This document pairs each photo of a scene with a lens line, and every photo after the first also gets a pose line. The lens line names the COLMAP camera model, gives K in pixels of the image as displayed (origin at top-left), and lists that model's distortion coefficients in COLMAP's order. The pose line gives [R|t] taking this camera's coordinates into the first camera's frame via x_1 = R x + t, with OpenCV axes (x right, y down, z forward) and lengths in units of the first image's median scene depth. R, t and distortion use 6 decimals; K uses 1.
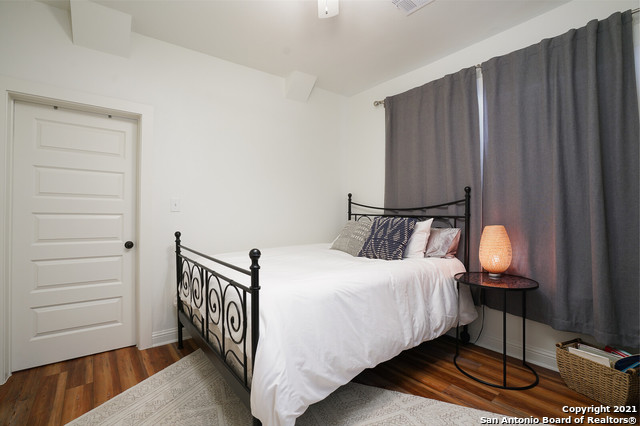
lens RADIAL K [[295.6, 0, 324.0], [0, 295.6, 211.8], [0, 0, 1]] dist [-0.030618, 0.006640]
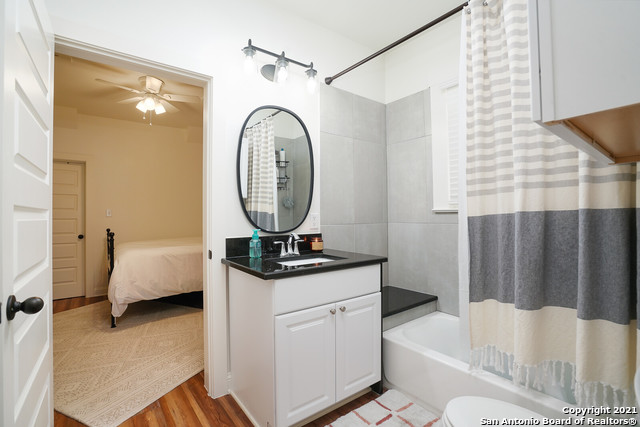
lens RADIAL K [[295.6, 0, 314.5], [0, 295.6, 209.9], [0, 0, 1]] dist [-0.030618, 0.006640]
pose [[0.999713, -0.014720, -0.018875, 0.967428], [0.014450, 0.999792, -0.014370, 0.000297], [0.019082, 0.014094, 0.999719, -0.889815]]
